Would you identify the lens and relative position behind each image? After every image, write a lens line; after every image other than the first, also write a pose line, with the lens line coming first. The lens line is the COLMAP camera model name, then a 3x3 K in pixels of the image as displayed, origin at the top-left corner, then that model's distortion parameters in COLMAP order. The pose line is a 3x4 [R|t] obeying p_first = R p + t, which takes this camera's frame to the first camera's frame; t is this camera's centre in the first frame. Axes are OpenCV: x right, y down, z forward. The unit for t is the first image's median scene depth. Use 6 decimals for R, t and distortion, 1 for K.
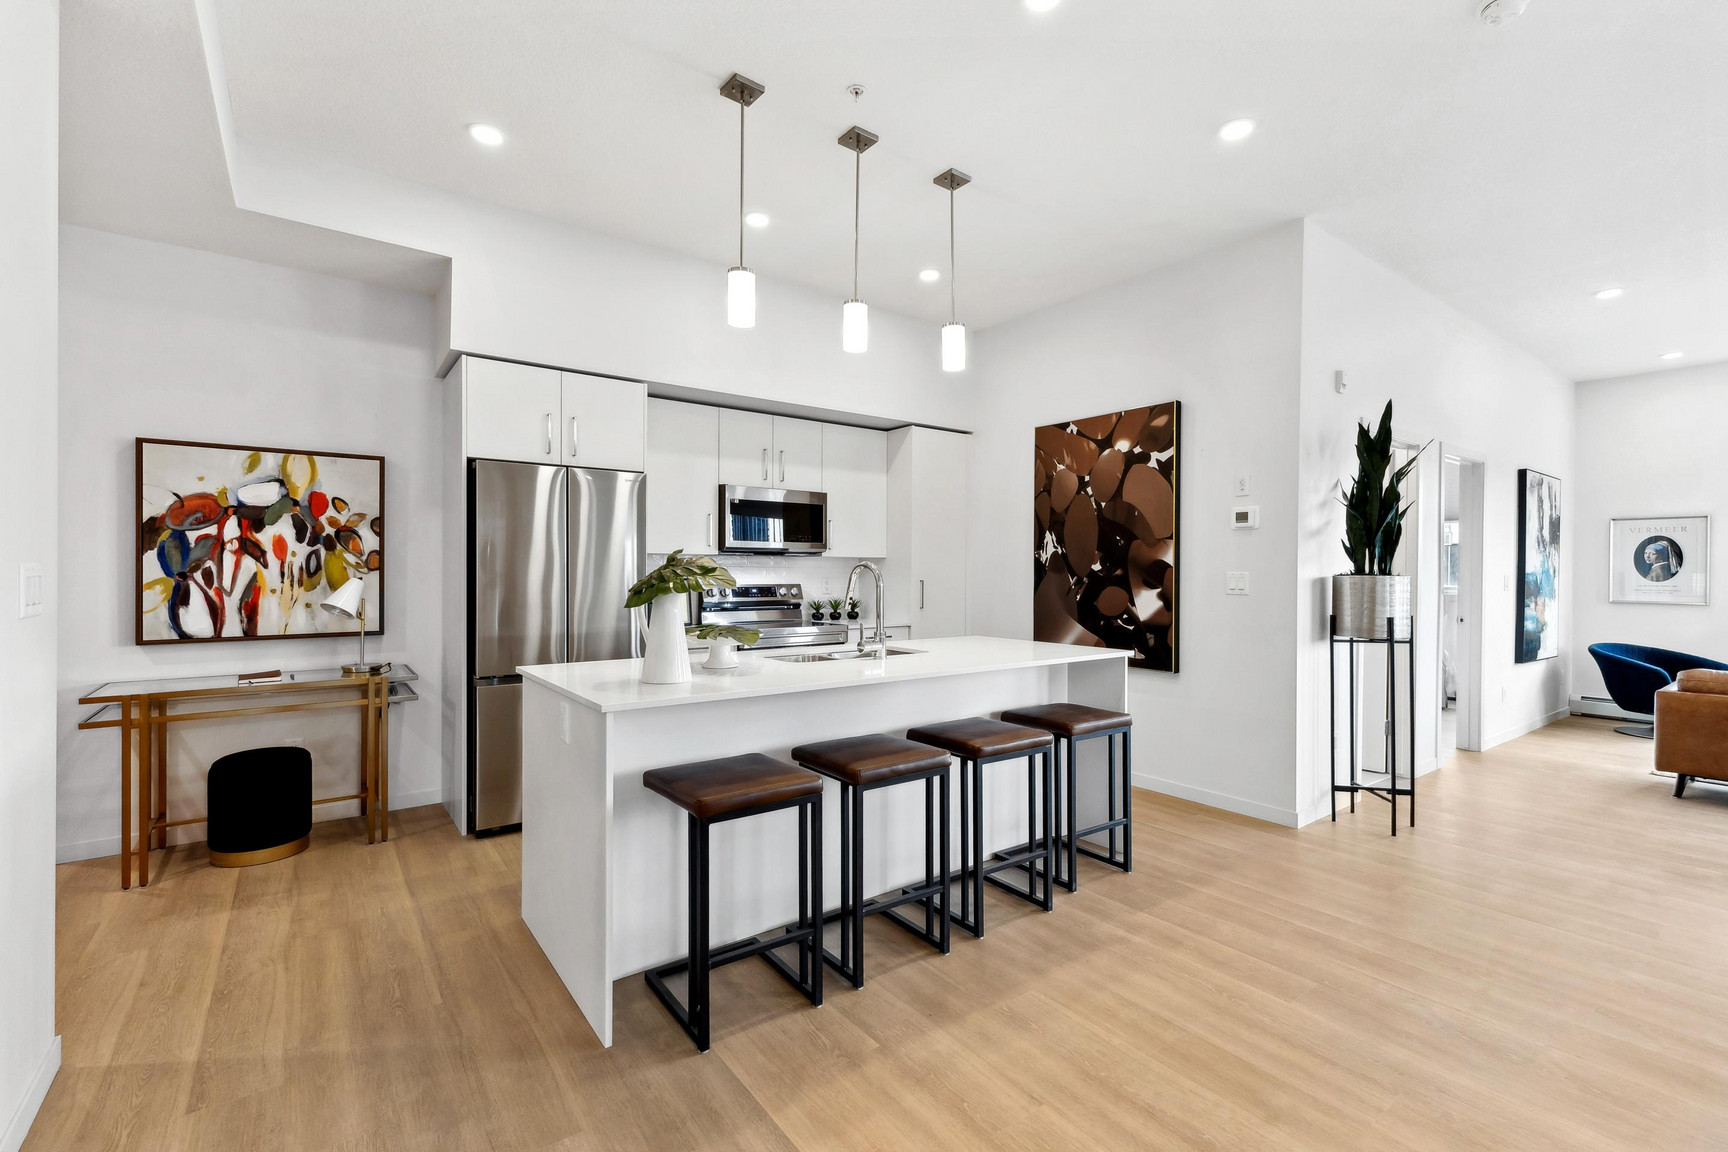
lens RADIAL K [[762.8, 0, 859.1], [0, 762.8, 573.1], [0, 0, 1]] dist [0.010748, -0.001319]
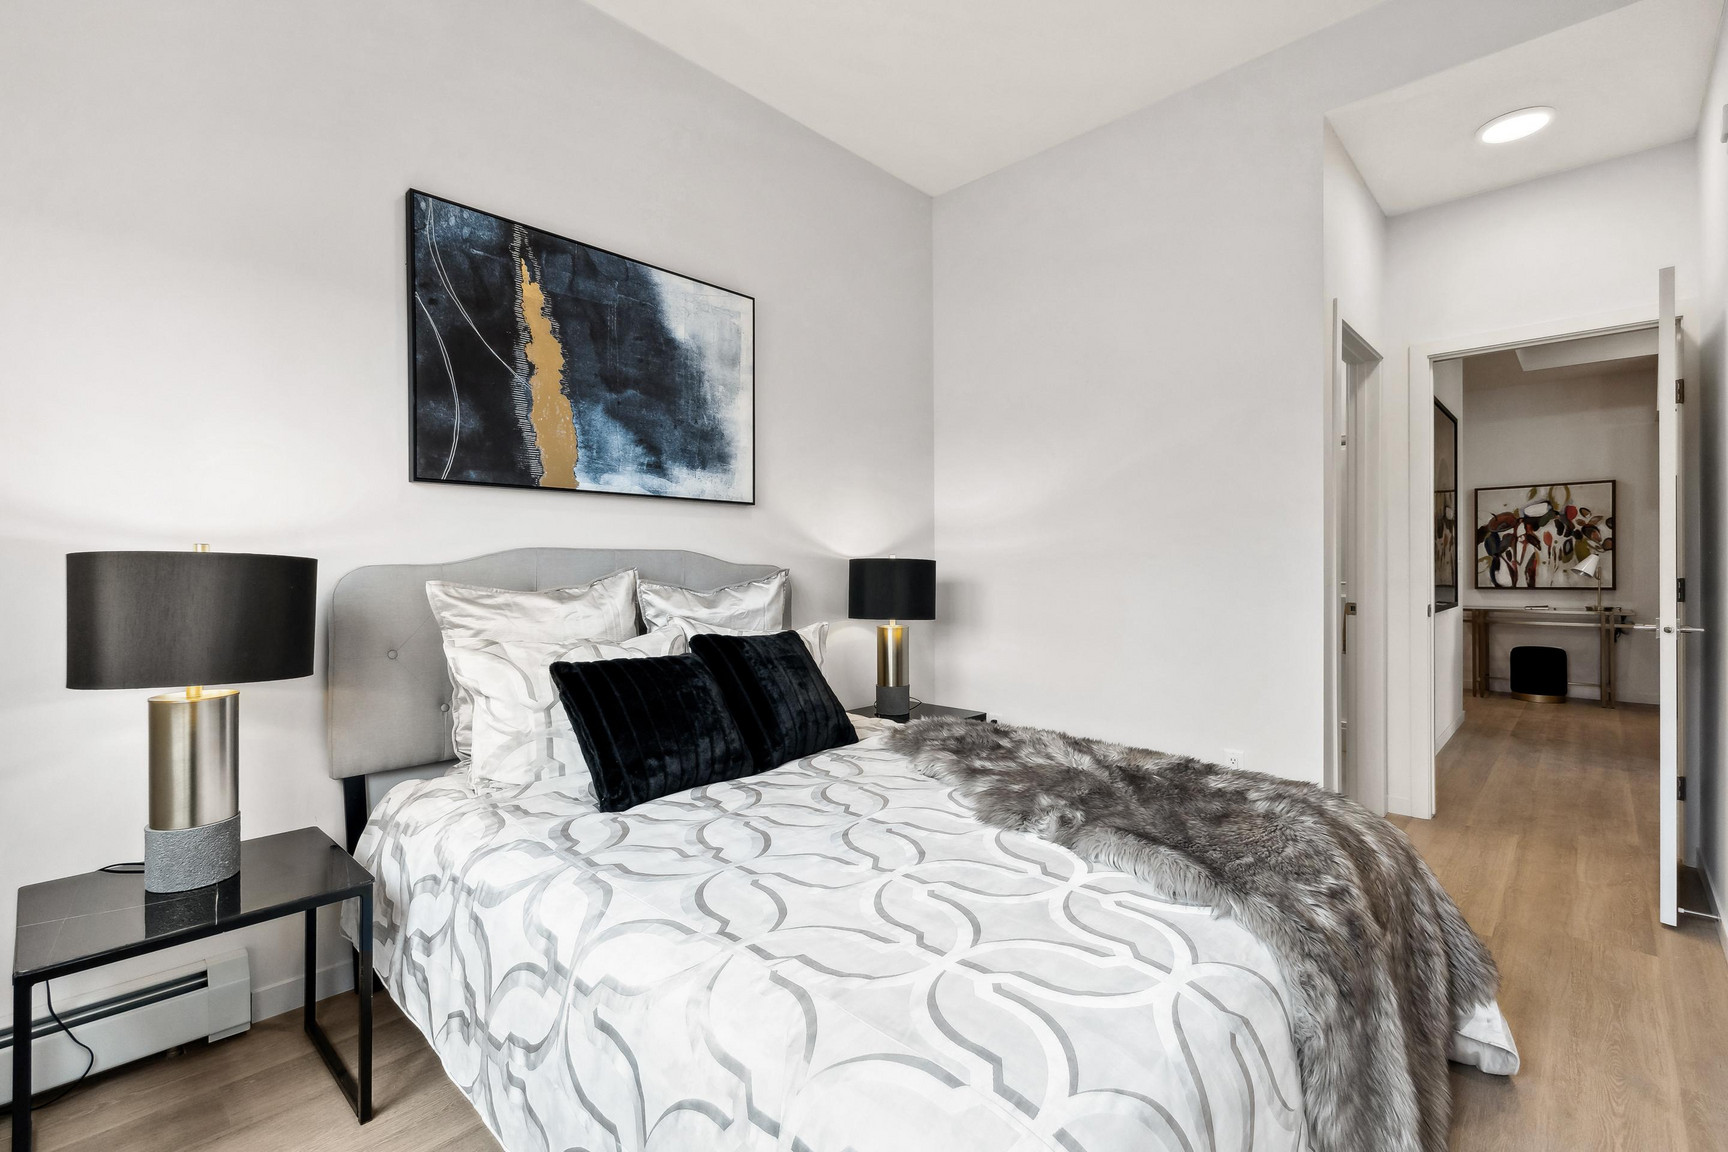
lens RADIAL K [[762.8, 0, 894.4], [0, 762.8, 570.4], [0, 0, 1]] dist [0.010748, -0.001319]
pose [[0.203861, 0.000845, -0.979000, 0.692434], [0.009812, 0.999948, 0.002906, 0.020665], [0.978951, -0.010198, 0.203842, -0.864539]]
